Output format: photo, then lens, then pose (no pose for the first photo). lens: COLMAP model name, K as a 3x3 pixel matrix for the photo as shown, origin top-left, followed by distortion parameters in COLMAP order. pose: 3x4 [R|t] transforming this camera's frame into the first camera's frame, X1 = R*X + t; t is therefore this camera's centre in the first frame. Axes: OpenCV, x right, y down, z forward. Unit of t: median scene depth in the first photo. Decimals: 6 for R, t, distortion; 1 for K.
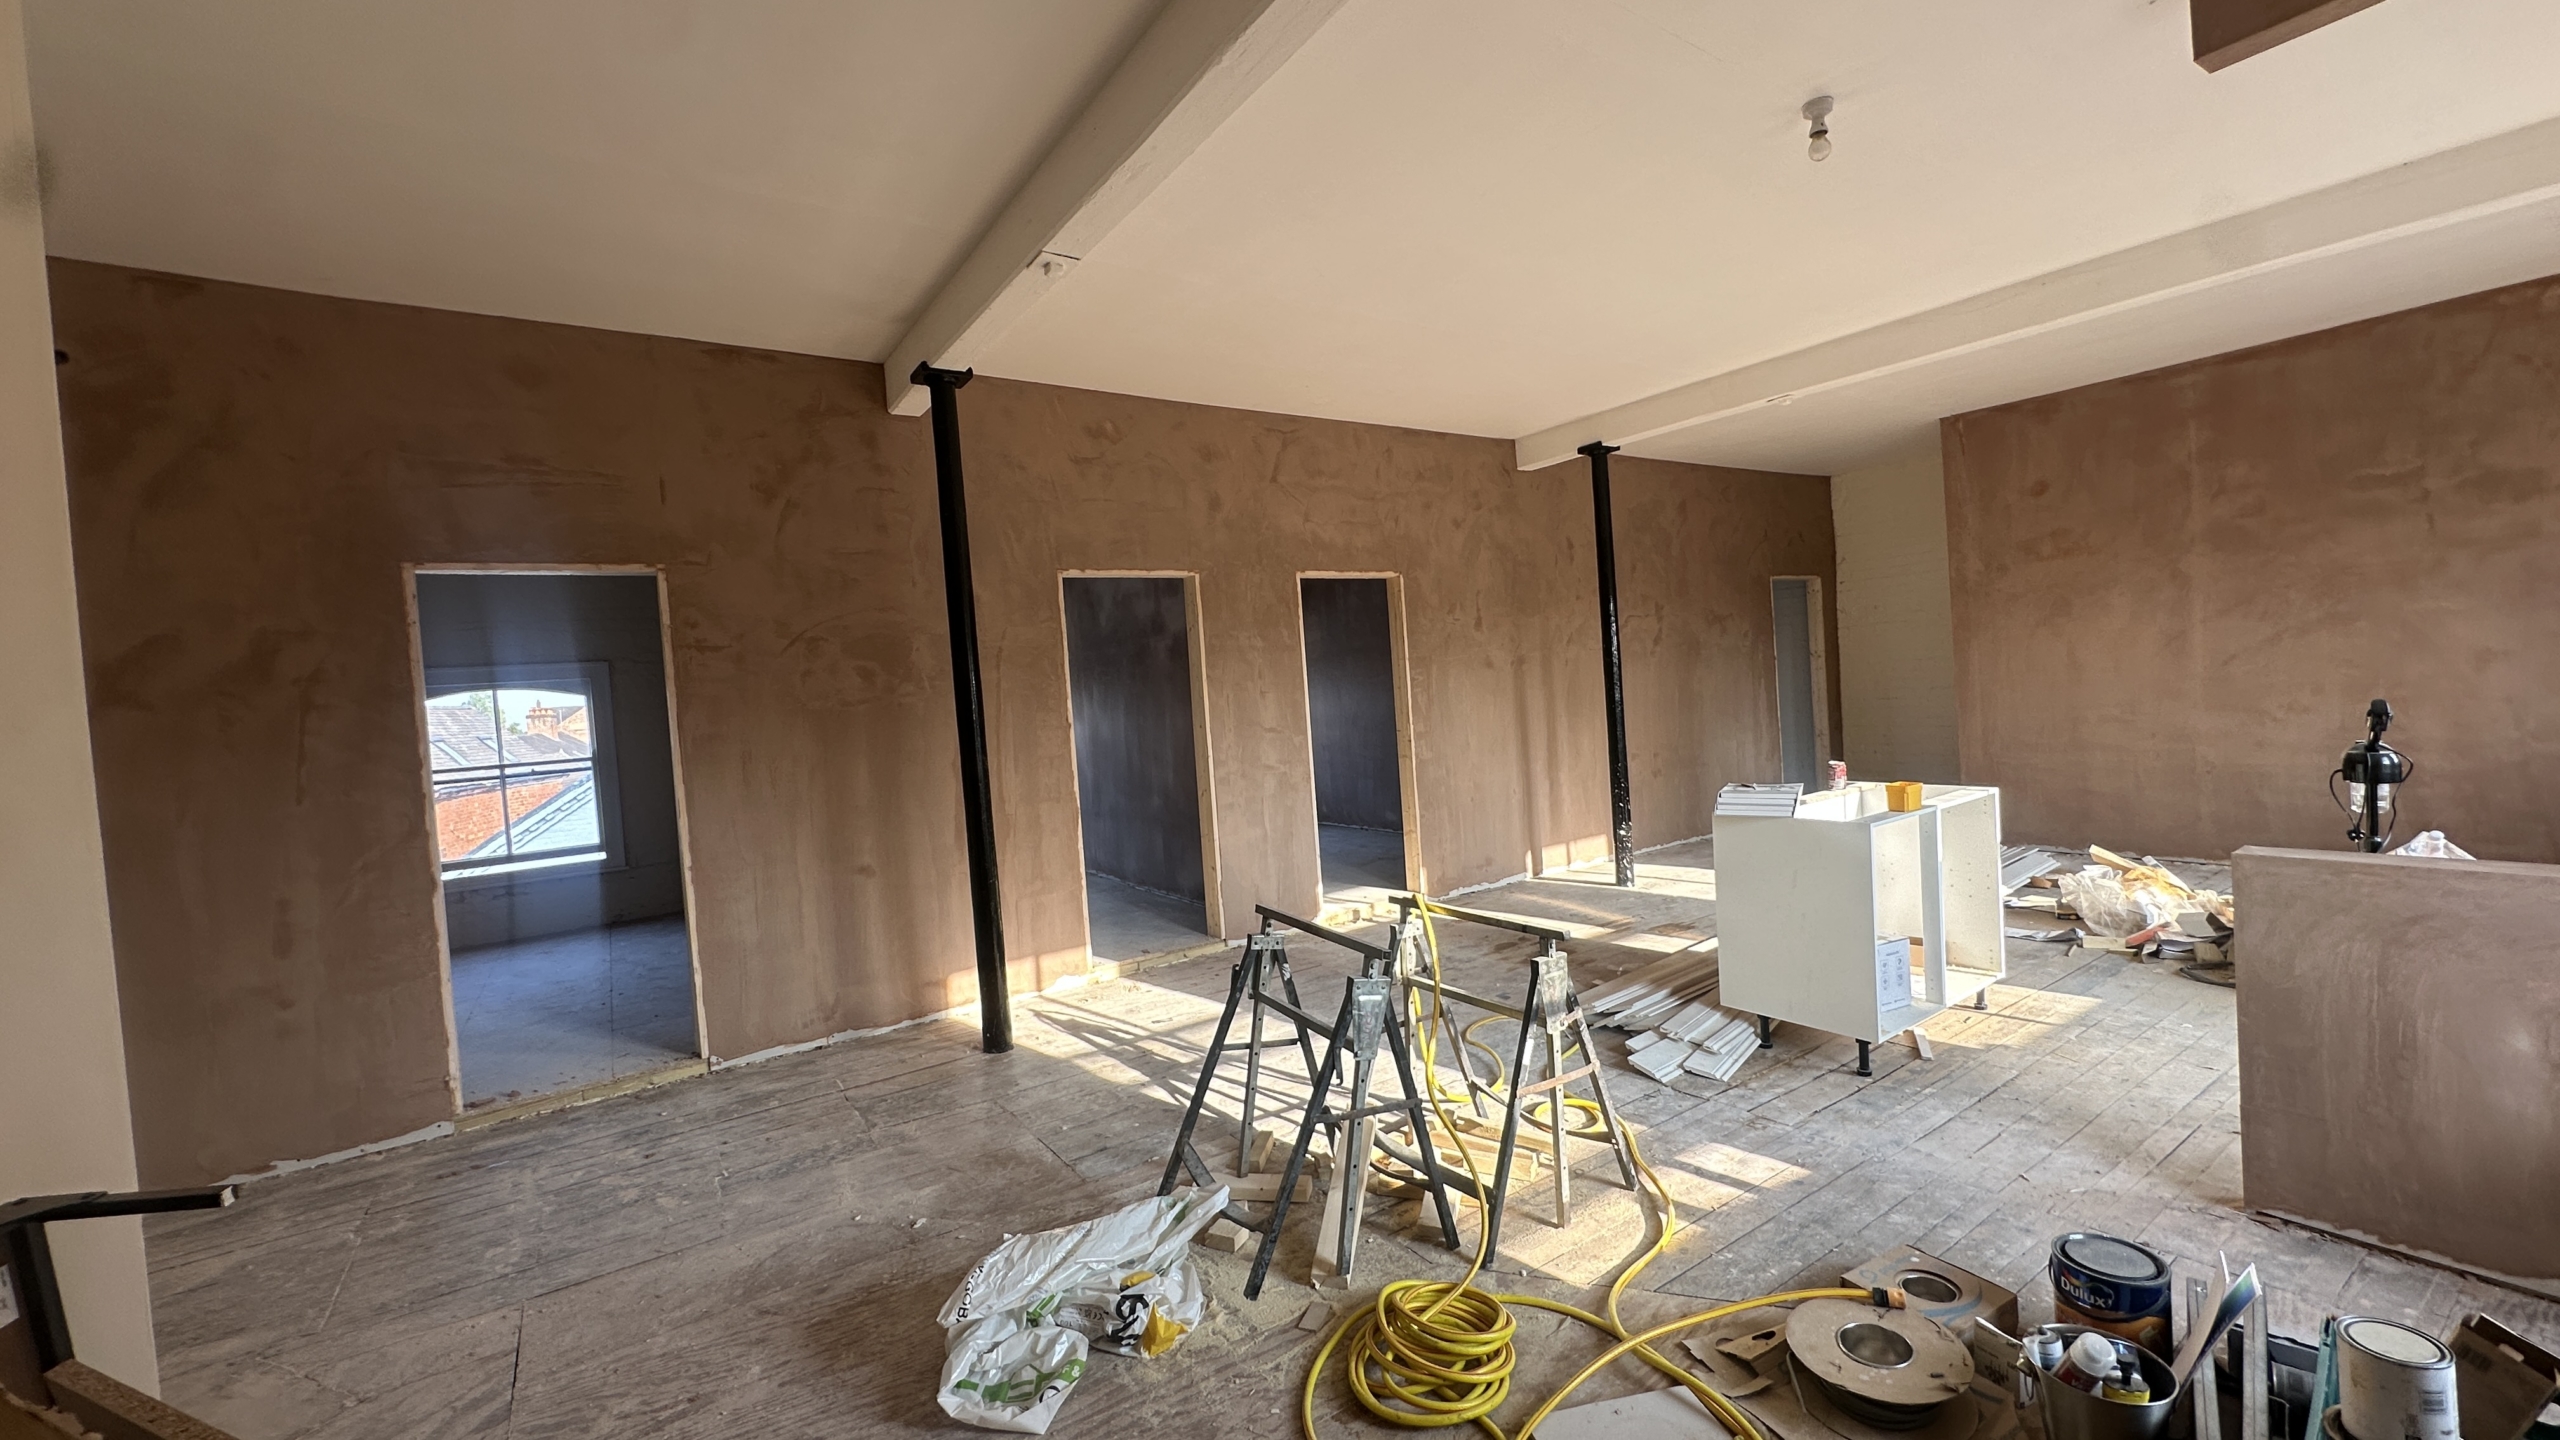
lens RADIAL K [[1028.0, 0, 1280.0], [0, 1028.0, 720.0], [0, 0, 1]] dist [0.001375, -0.000510]
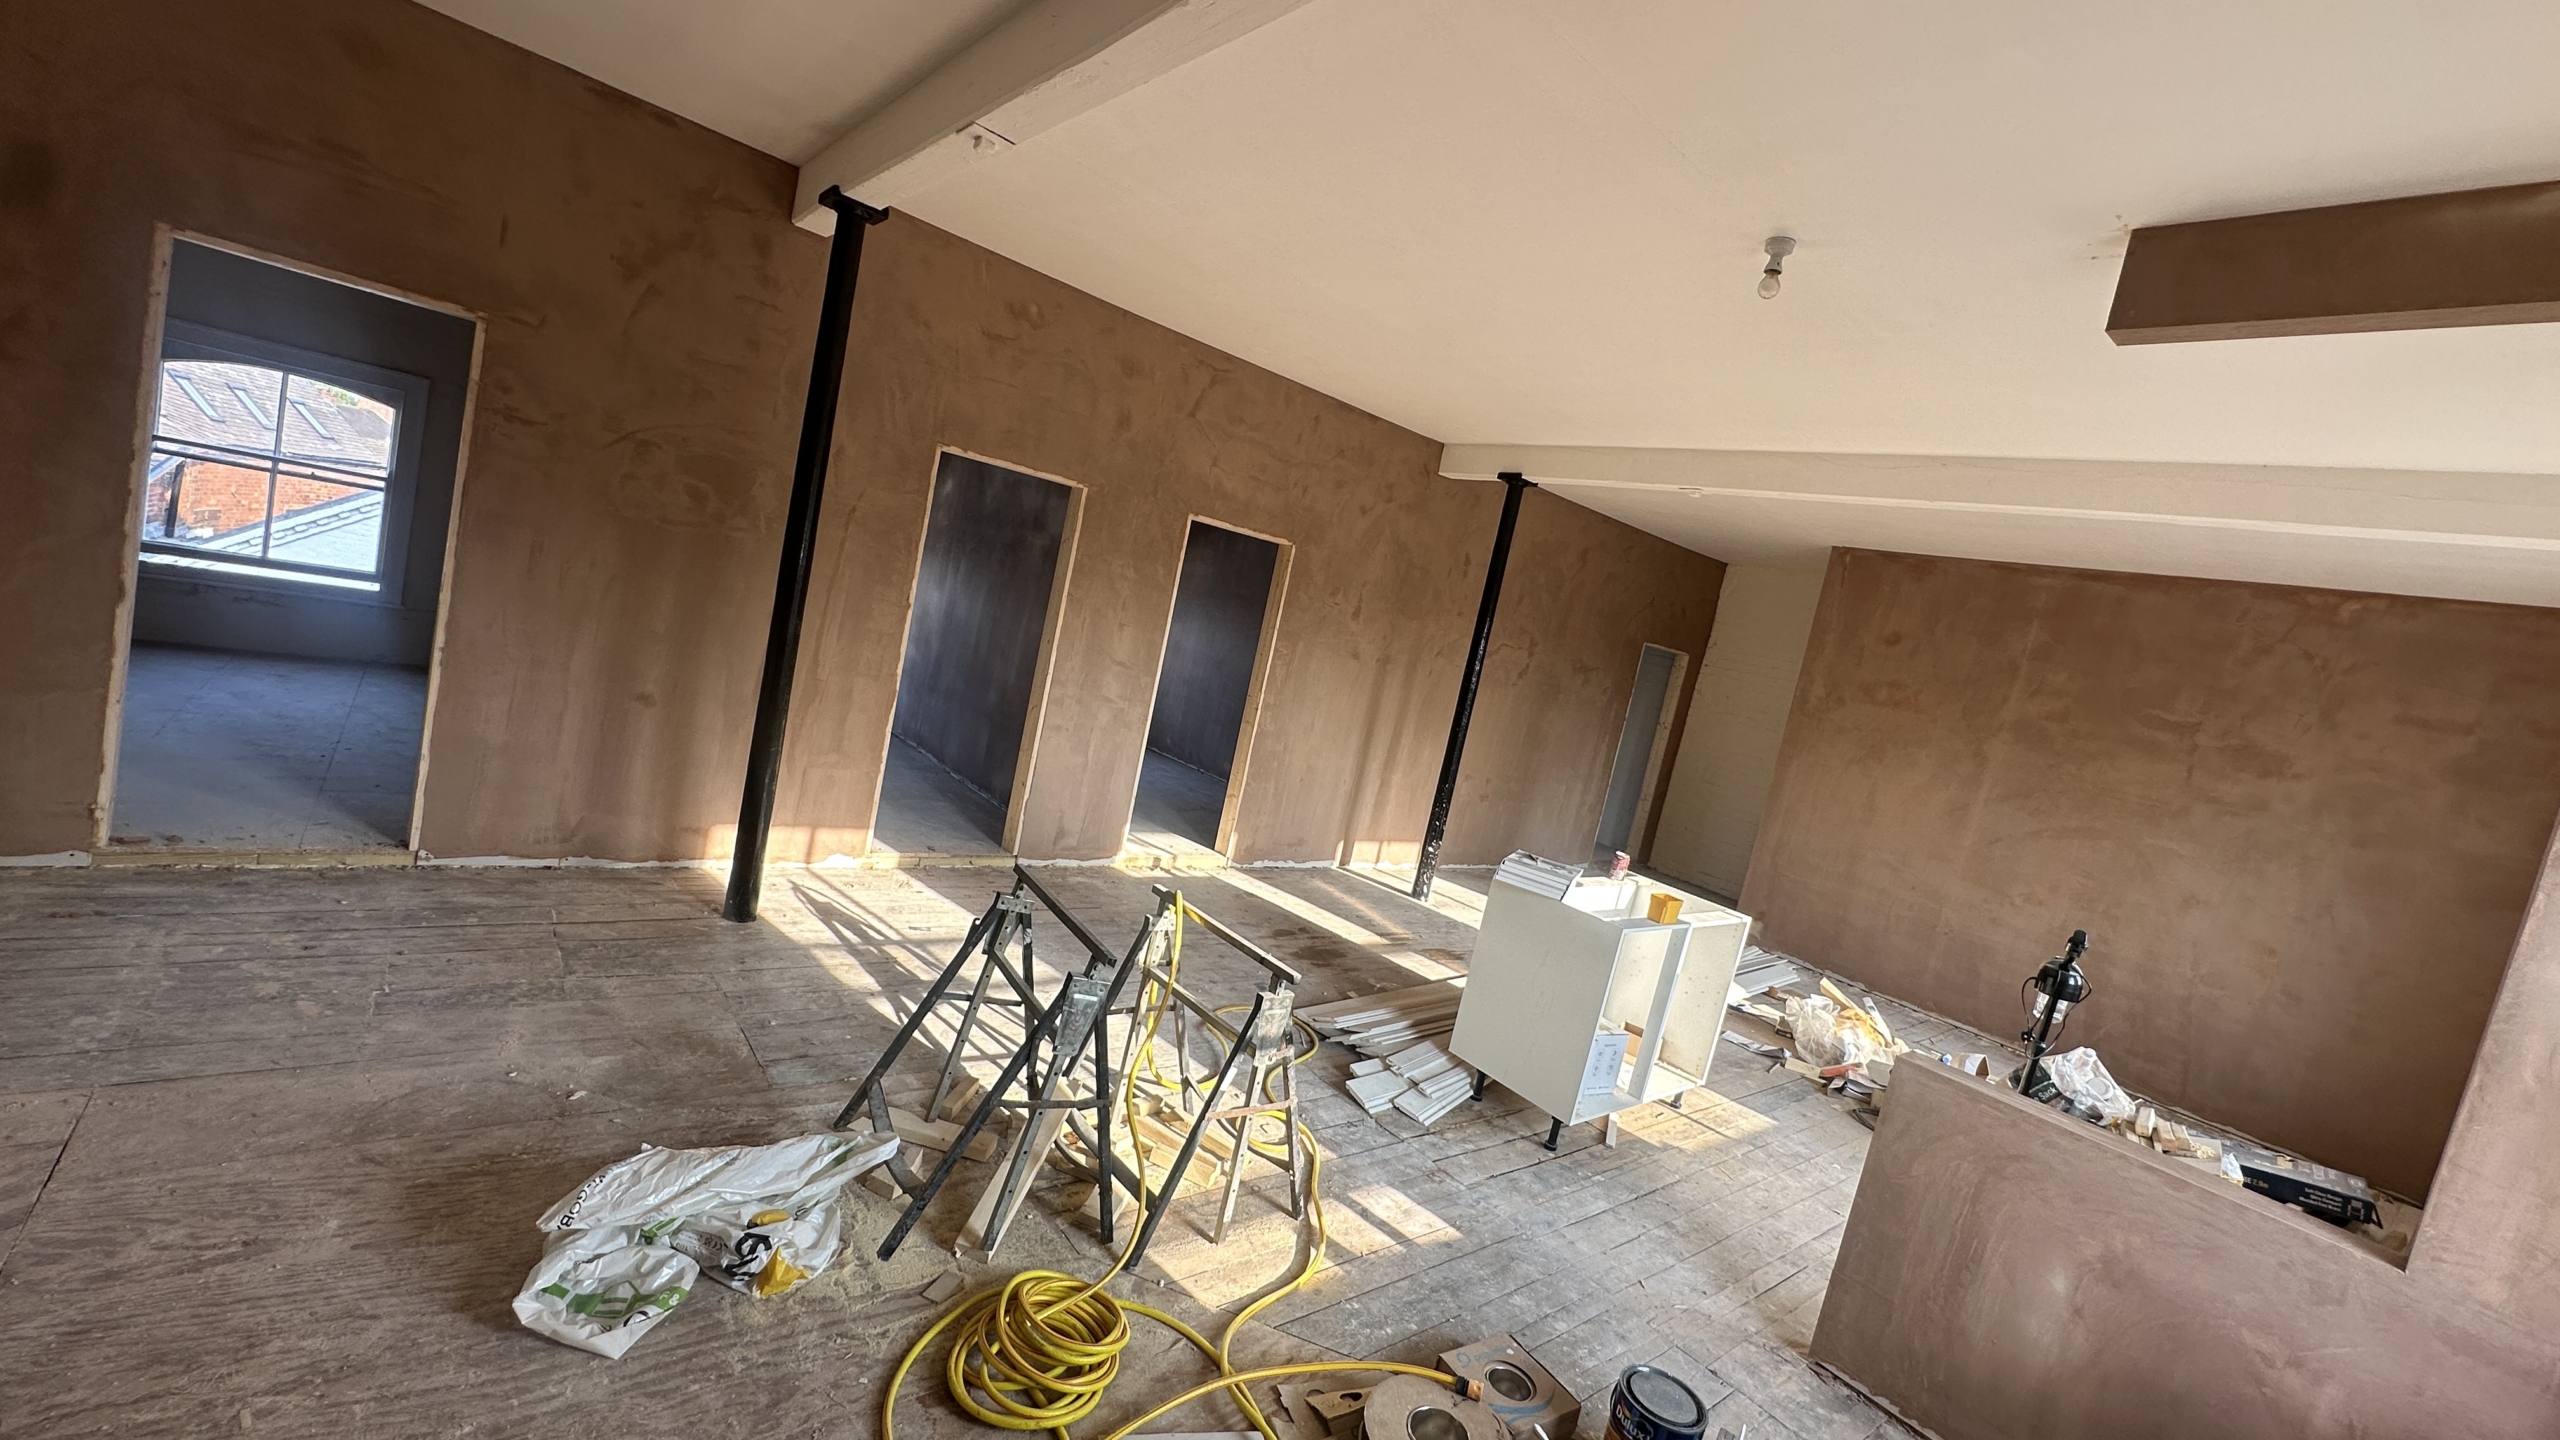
lens RADIAL K [[1028.0, 0, 1280.0], [0, 1028.0, 720.0], [0, 0, 1]] dist [0.001375, -0.000510]
pose [[0.955547, 0.267812, 0.123314, 0.045448], [-0.276910, 0.958800, 0.063432, -0.063520], [-0.101246, -0.094759, 0.990338, 0.013472]]
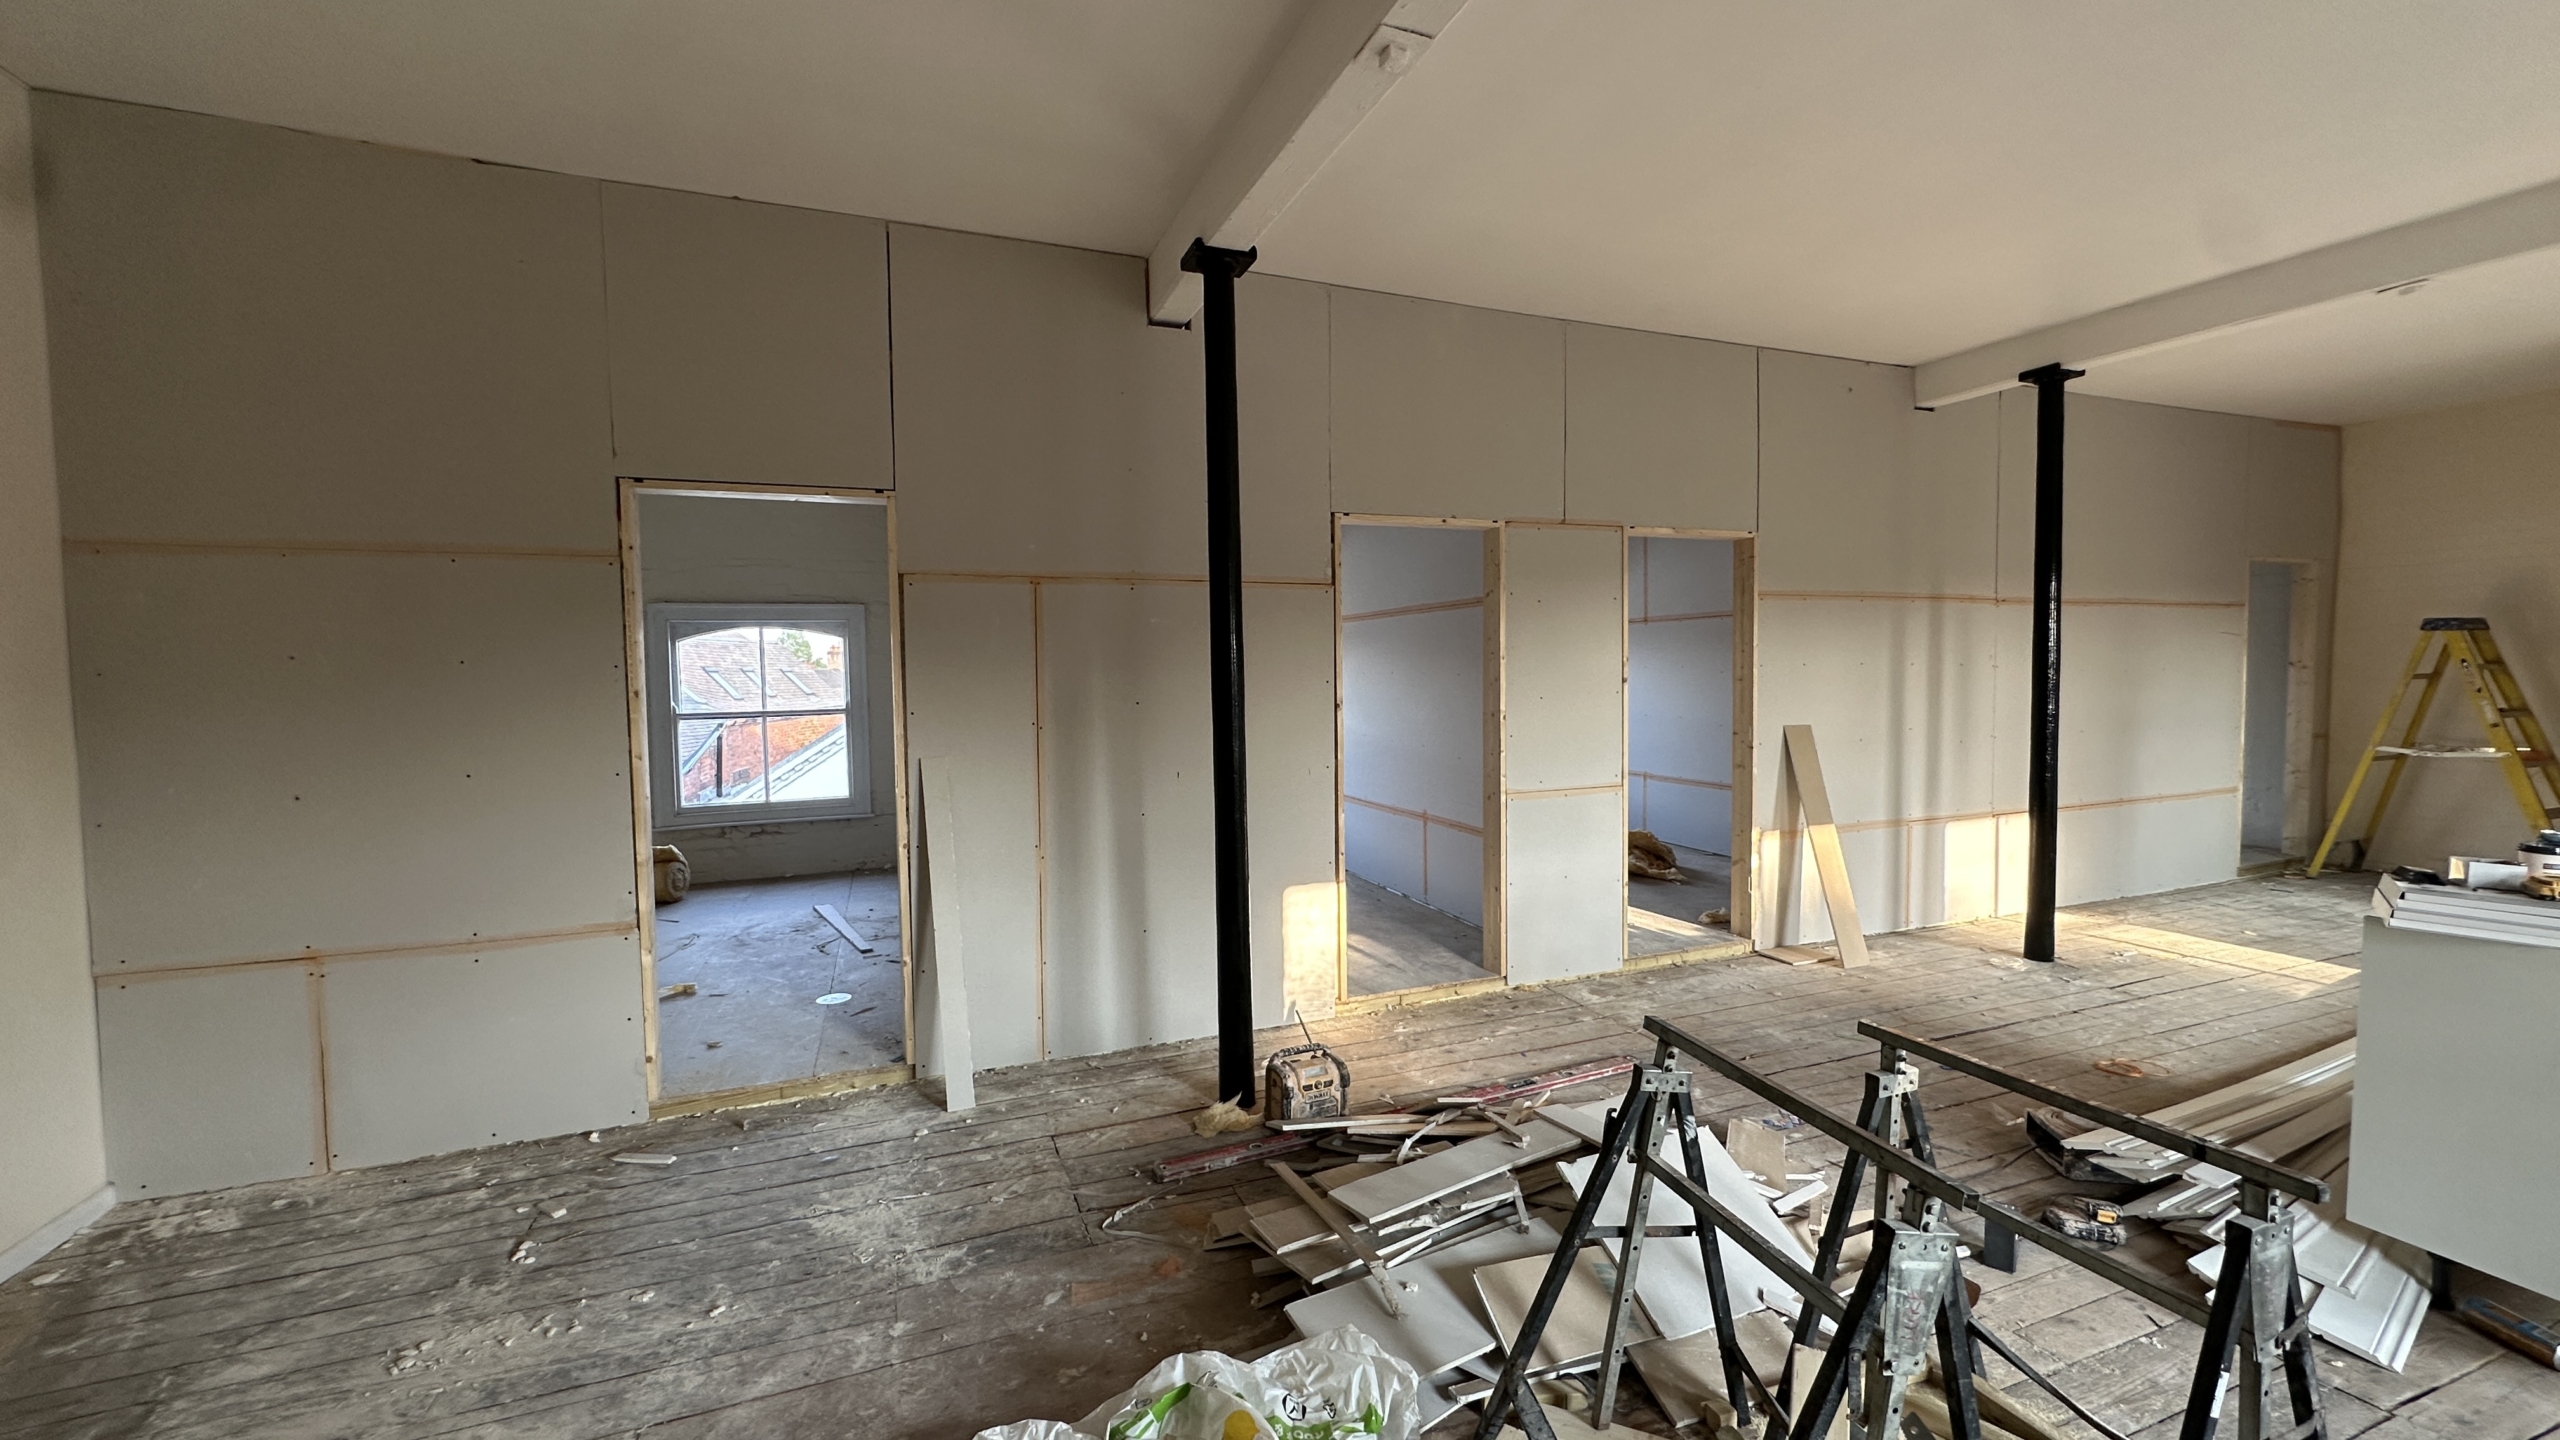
lens RADIAL K [[1028.0, 0, 1280.0], [0, 1028.0, 720.0], [0, 0, 1]] dist [0.001375, -0.000510]
pose [[0.973510, 0.067416, -0.218480, -0.090496], [-0.060729, 0.997461, 0.037186, -0.013667], [0.220432, -0.022933, 0.975133, 0.241731]]
